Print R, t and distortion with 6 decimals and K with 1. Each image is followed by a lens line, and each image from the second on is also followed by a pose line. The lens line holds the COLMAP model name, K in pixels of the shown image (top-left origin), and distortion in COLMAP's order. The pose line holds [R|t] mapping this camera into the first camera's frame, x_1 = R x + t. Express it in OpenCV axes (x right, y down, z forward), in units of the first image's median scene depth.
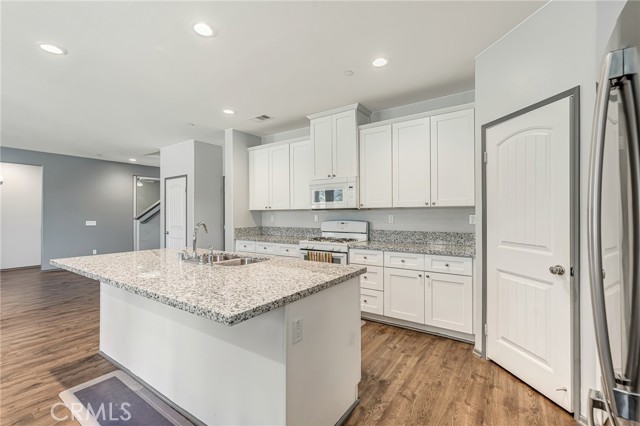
lens RADIAL K [[292.4, 0, 320.0], [0, 292.4, 213.0], [0, 0, 1]] dist [0.015024, 0.000525]
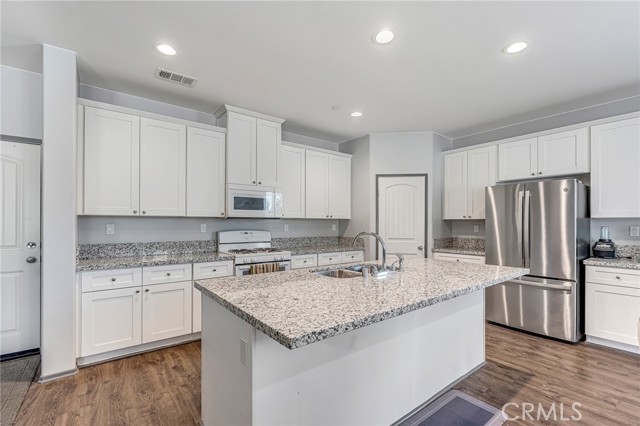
lens RADIAL K [[281.6, 0, 318.5], [0, 281.6, 225.8], [0, 0, 1]] dist [-0.005050, -0.000208]
pose [[0.288697, -0.001928, 0.957418, -0.805985], [-0.009226, 0.999946, 0.004795, 0.005789], [-0.957376, -0.010218, 0.288664, 0.571584]]
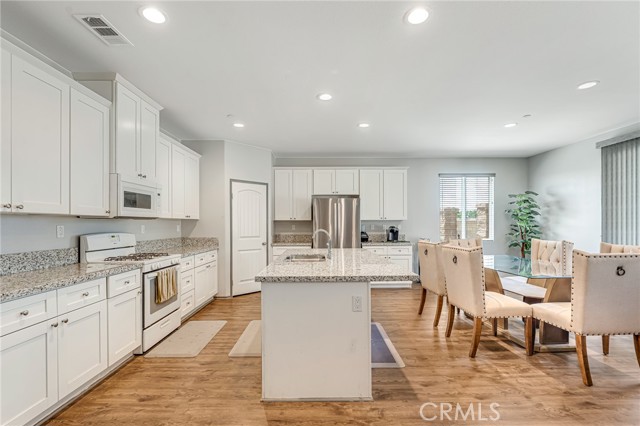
lens RADIAL K [[291.2, 0, 320.3], [0, 291.2, 224.0], [0, 0, 1]] dist [-0.002108, -0.000333]
pose [[-0.582908, 0.004303, 0.812527, -0.924727], [-0.000444, 0.999984, -0.005614, 0.008360], [-0.812538, -0.003633, -0.582897, 1.115397]]
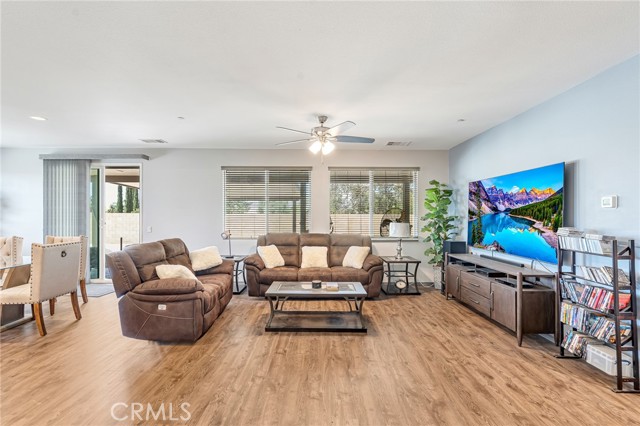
lens RADIAL K [[288.3, 0, 320.0], [0, 288.3, 213.0], [0, 0, 1]] dist [-0.001545, -0.000115]
pose [[-0.817814, -0.001275, -0.575481, -0.940004], [0.003687, 0.999965, -0.007455, -0.020752], [0.575471, -0.008219, -0.817781, 1.502076]]
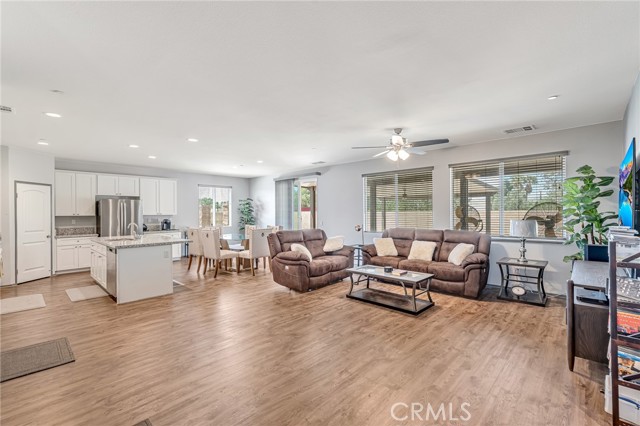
lens RADIAL K [[289.4, 0, 320.0], [0, 289.4, 213.0], [0, 0, 1]] dist [0.001860, 0.000307]
pose [[-0.987935, 0.009698, 0.154563, -1.396536], [0.008975, 0.999945, -0.005376, -0.014485], [-0.154606, -0.003924, -0.987968, 1.908327]]
